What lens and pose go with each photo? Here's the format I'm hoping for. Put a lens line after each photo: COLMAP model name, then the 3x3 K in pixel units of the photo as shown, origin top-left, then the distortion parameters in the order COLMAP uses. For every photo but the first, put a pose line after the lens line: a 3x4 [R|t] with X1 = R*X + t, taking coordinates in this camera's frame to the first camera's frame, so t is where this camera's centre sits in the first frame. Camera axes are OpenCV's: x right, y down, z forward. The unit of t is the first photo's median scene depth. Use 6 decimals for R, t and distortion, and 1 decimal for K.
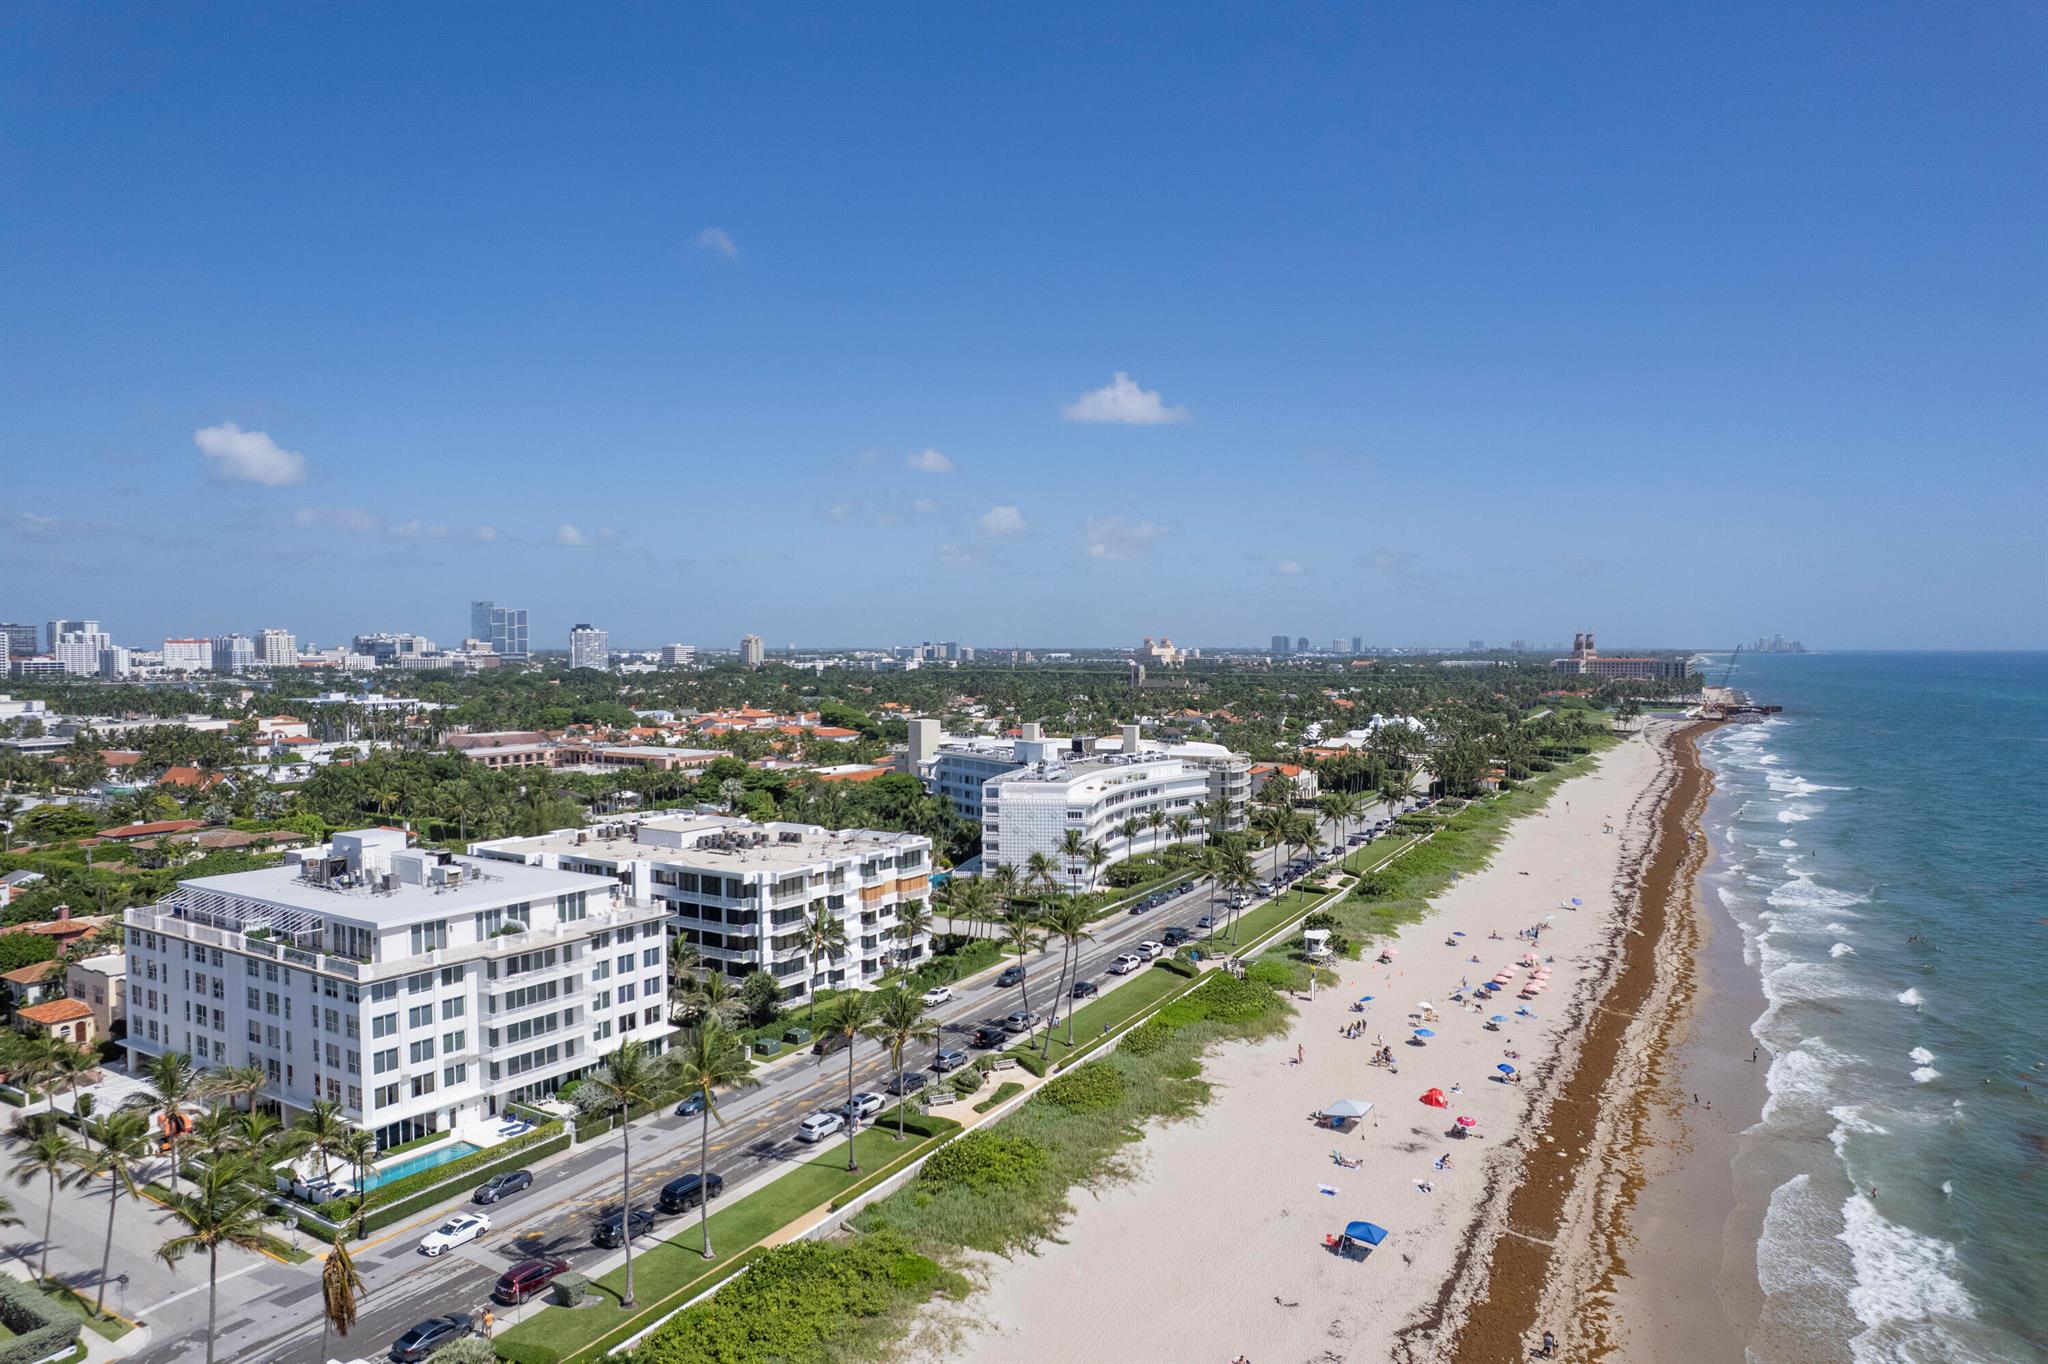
lens RADIAL K [[1246.9, 0, 1024.0], [0, 1246.9, 682.0], [0, 0, 1]] dist [-0.071911, 0.060421]
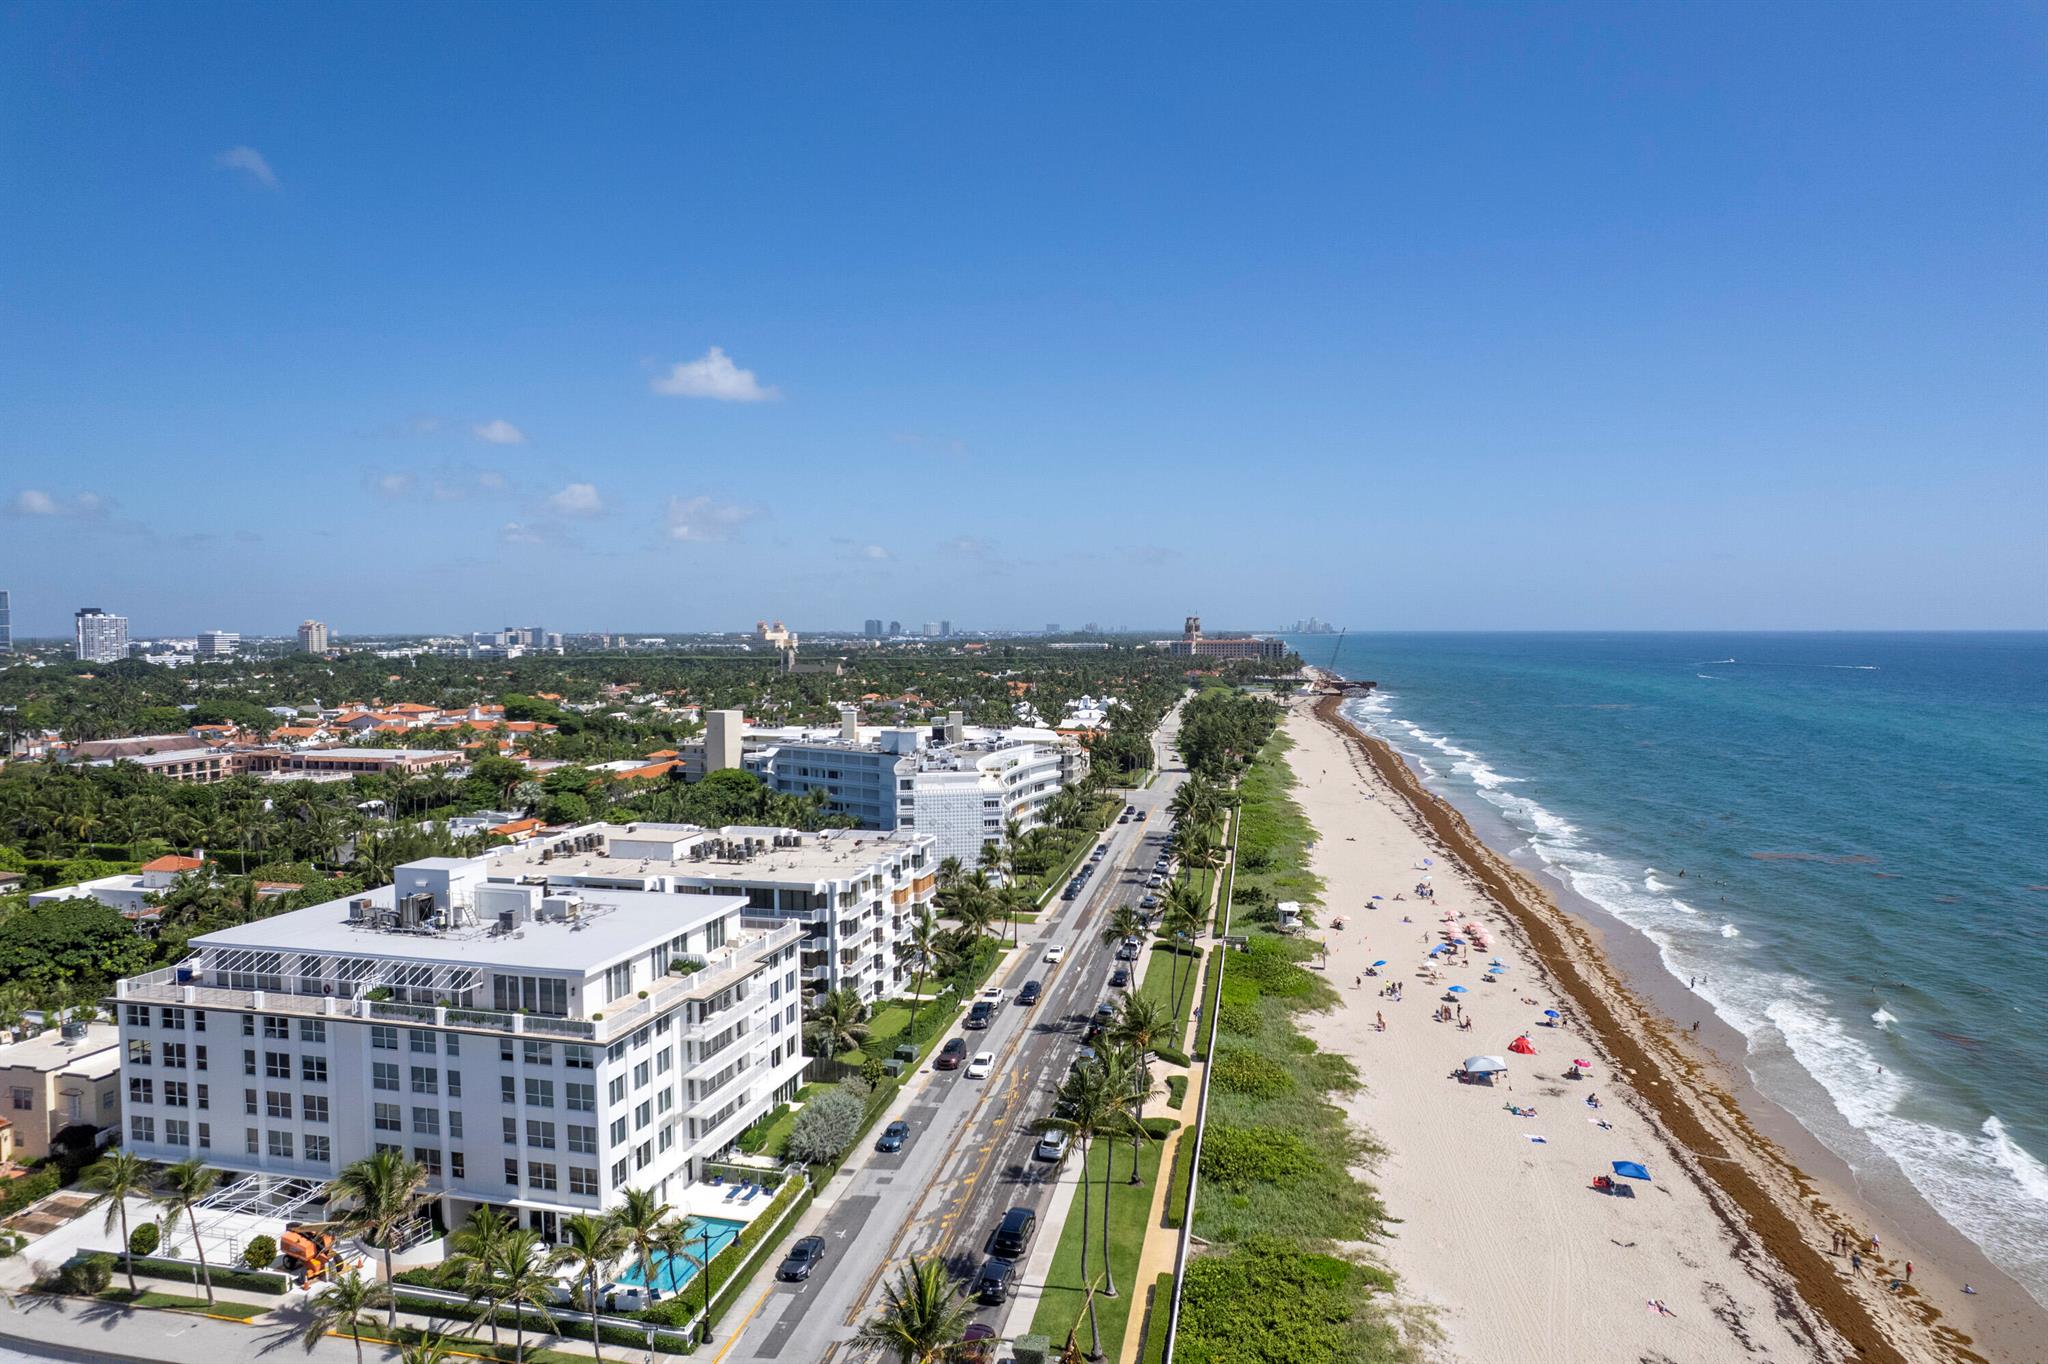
lens RADIAL K [[1260.5, 0, 988.6], [0, 1260.5, 681.4], [0, 0, 1]] dist [-0.071095, 0.061152]
pose [[0.954129, -0.016087, 0.298962, -0.313012], [0.012533, 0.999826, 0.013803, -0.003846], [-0.299132, -0.009422, 0.954165, 0.069383]]
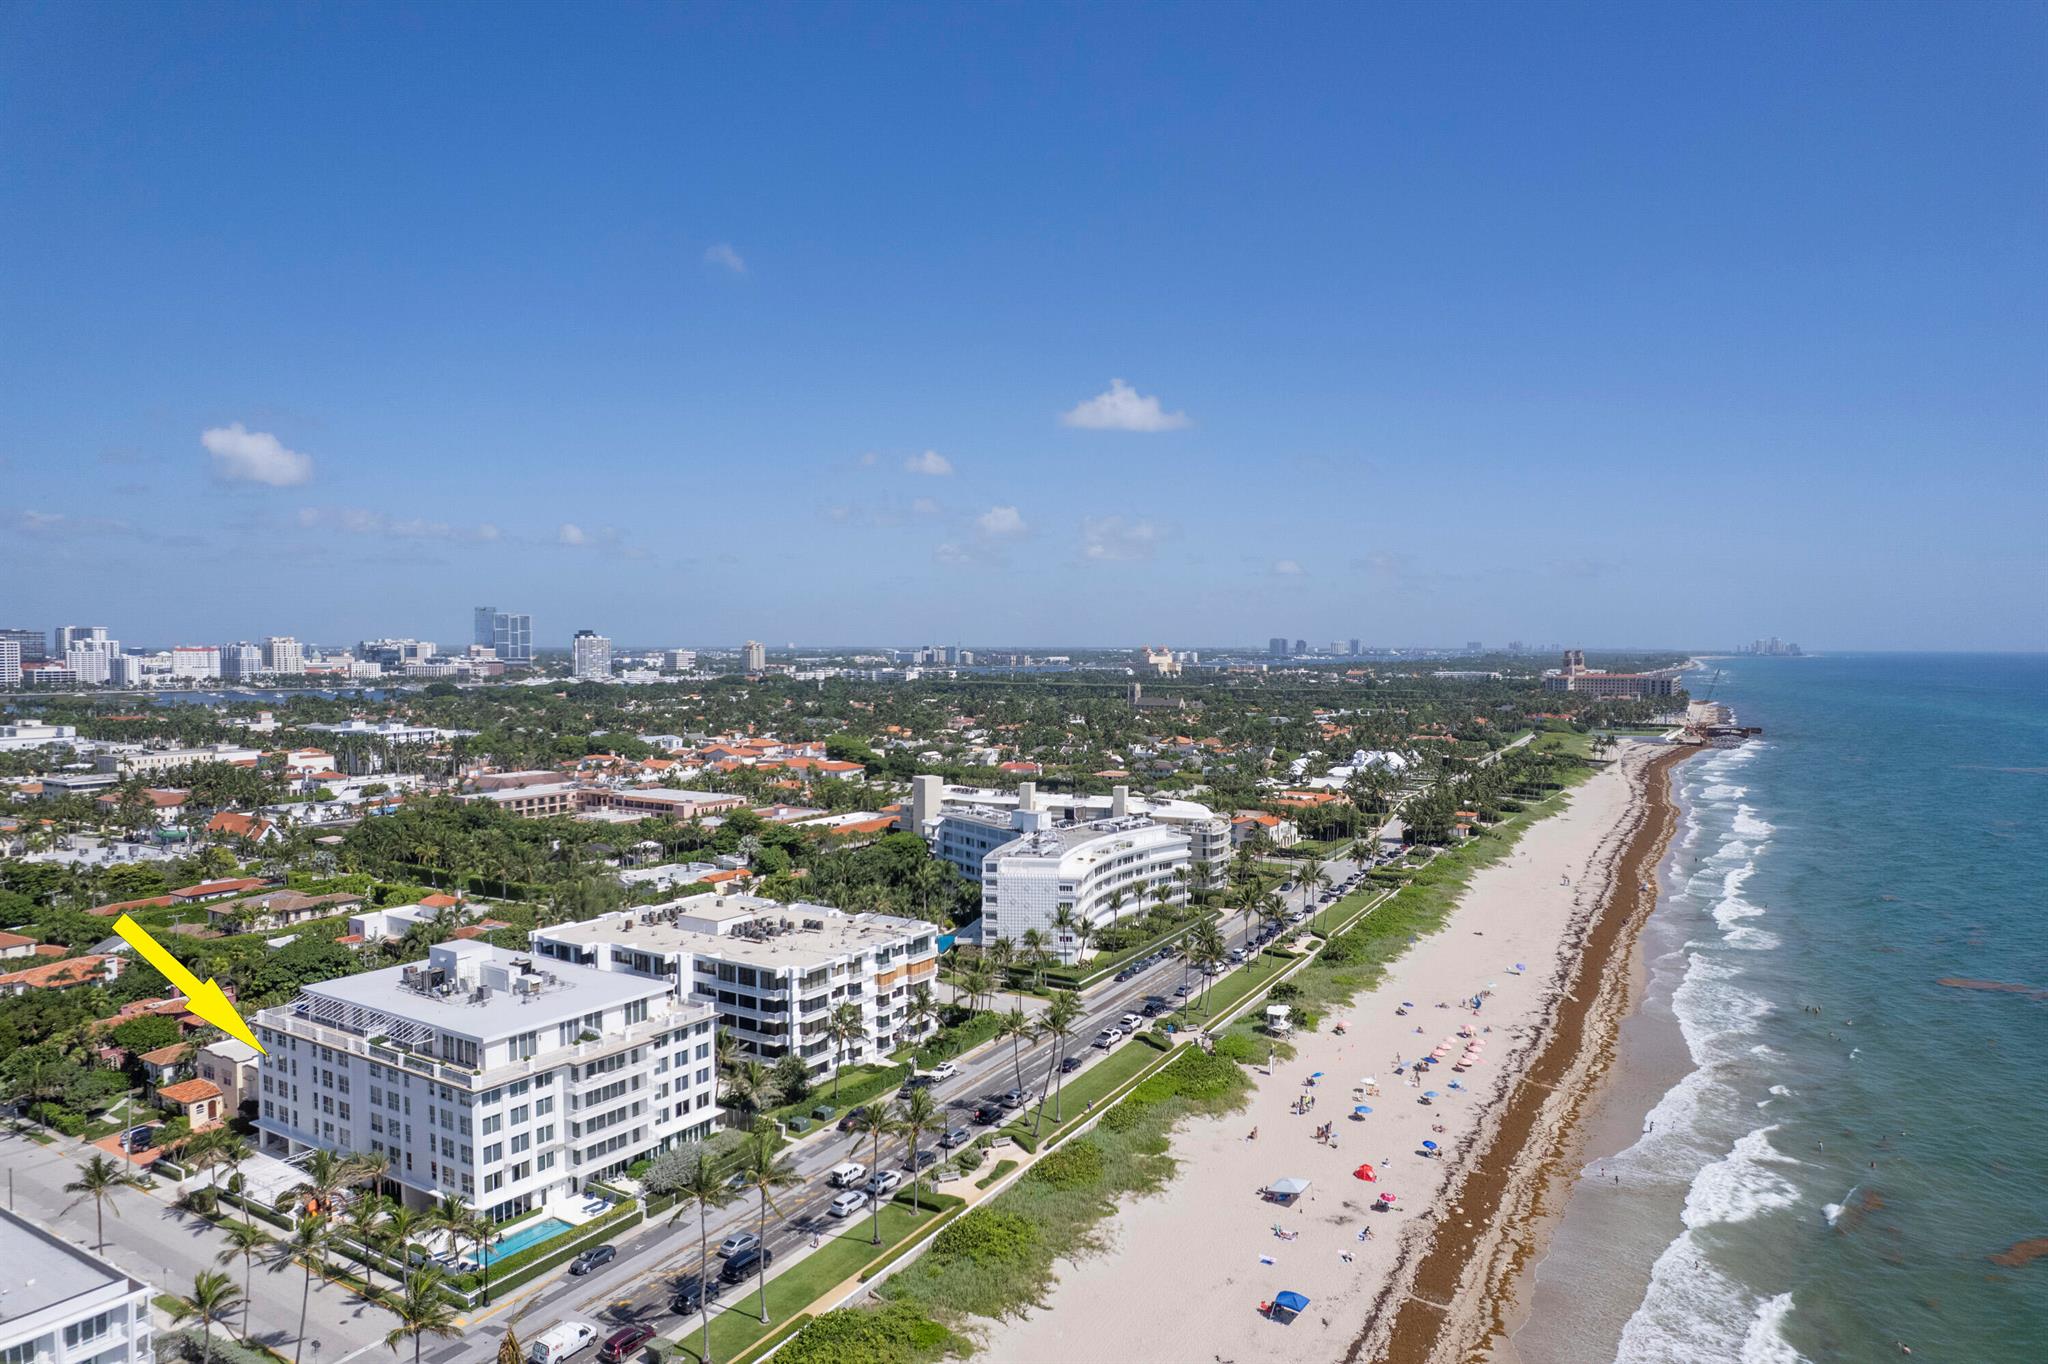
lens RADIAL K [[1246.9, 0, 1024.0], [0, 1246.9, 682.0], [0, 0, 1]] dist [-0.071911, 0.060421]
pose [[0.999996, 0.002611, 0.000916, 0.002475], [-0.002612, 0.999995, 0.001551, -0.095838], [-0.000912, -0.001553, 0.999998, -0.128260]]
